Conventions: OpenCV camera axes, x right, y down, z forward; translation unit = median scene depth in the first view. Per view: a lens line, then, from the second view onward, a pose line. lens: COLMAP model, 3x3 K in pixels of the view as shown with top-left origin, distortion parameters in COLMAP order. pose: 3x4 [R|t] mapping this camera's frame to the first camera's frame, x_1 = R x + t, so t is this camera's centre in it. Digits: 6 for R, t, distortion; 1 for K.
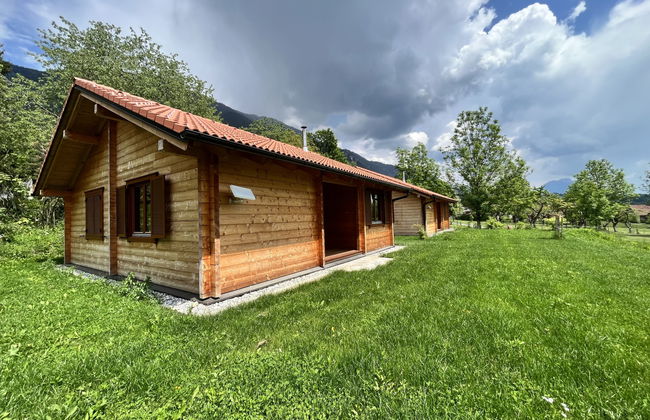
lens RADIAL K [[263.5, 0, 323.9], [0, 263.5, 210.8], [0, 0, 1]] dist [-0.000395, -0.000119]
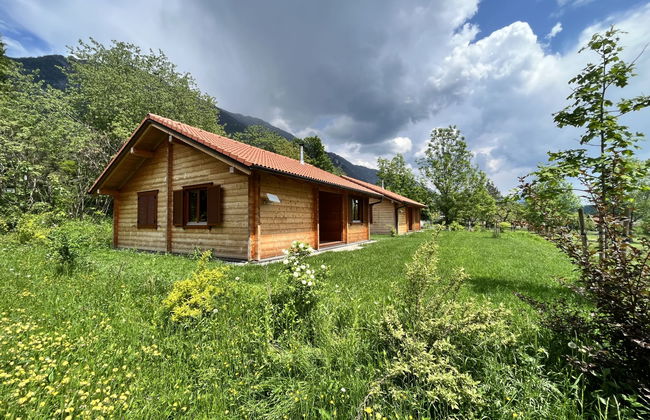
lens RADIAL K [[263.5, 0, 323.9], [0, 263.5, 210.8], [0, 0, 1]] dist [-0.000395, -0.000119]
pose [[0.997888, 0.025704, 0.059657, -0.054516], [-0.025147, 0.999633, -0.010067, 0.011507], [-0.059894, 0.008545, 0.998168, -0.398506]]
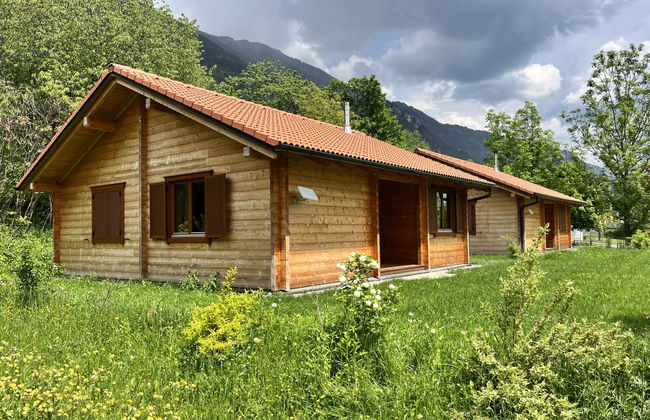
lens RADIAL K [[497.7, 0, 327.3], [0, 497.7, 214.2], [0, 0, 1]] dist [0.030544, -0.007432]
pose [[0.998391, 0.014629, -0.054782, -0.074956], [-0.014973, 0.999871, -0.005872, 0.014913], [0.054689, 0.006683, 0.998481, -0.583052]]
